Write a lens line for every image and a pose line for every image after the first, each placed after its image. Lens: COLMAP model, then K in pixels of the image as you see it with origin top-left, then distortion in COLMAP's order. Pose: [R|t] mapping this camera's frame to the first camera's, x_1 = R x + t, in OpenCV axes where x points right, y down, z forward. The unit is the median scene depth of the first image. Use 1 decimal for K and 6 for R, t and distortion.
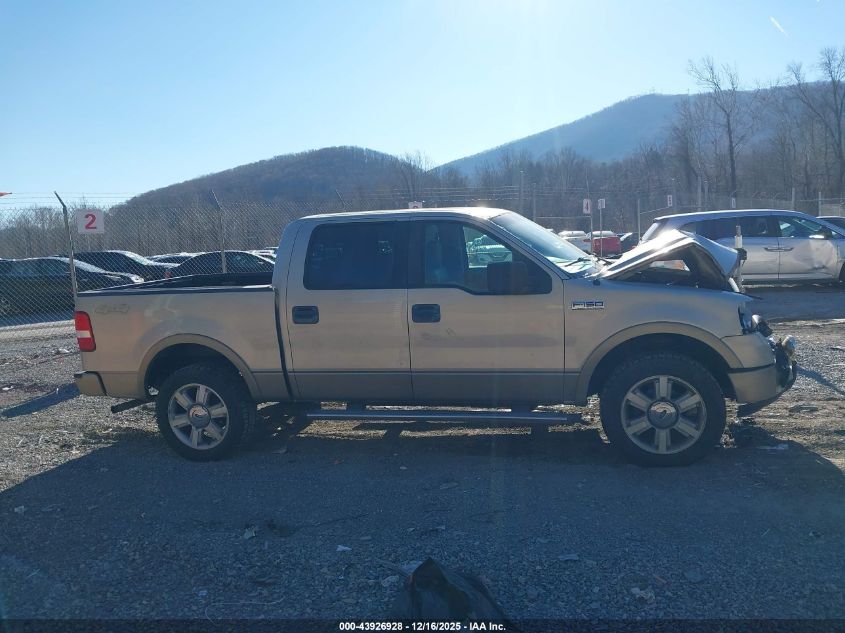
lens RADIAL K [[671.0, 0, 422.5], [0, 671.0, 316.5], [0, 0, 1]] dist [0.013114, -0.003670]
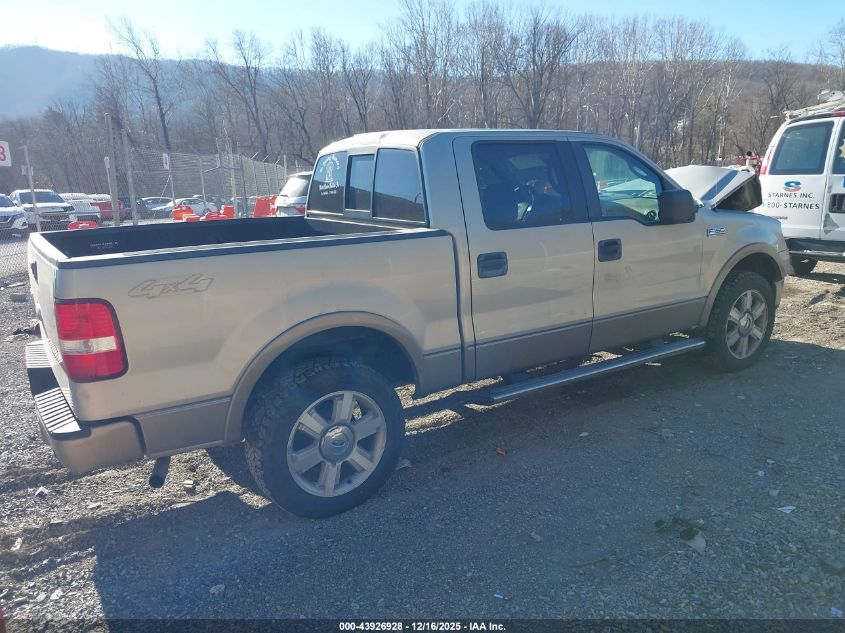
lens RADIAL K [[671.0, 0, 422.5], [0, 671.0, 316.5], [0, 0, 1]] dist [0.013114, -0.003670]
pose [[0.699477, -0.126652, 0.703343, -0.745746], [0.092814, 0.991935, 0.086315, -0.016516], [-0.708603, 0.004905, 0.705590, 0.530048]]
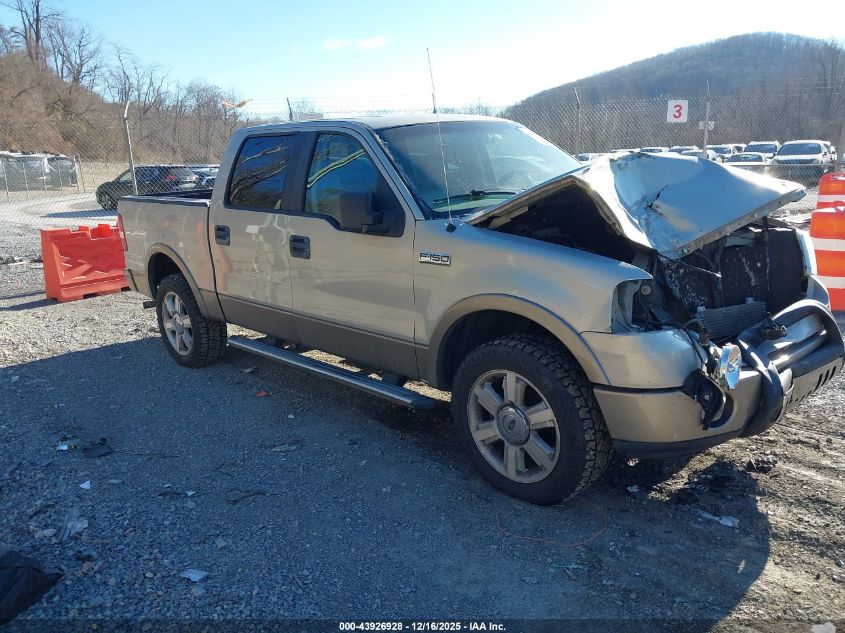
lens RADIAL K [[671.0, 0, 422.5], [0, 671.0, 316.5], [0, 0, 1]] dist [0.013114, -0.003670]
pose [[0.854012, 0.148155, -0.498711, 0.541923], [-0.076484, 0.983933, 0.161328, -0.063294], [0.514600, -0.099633, 0.851622, 0.330409]]
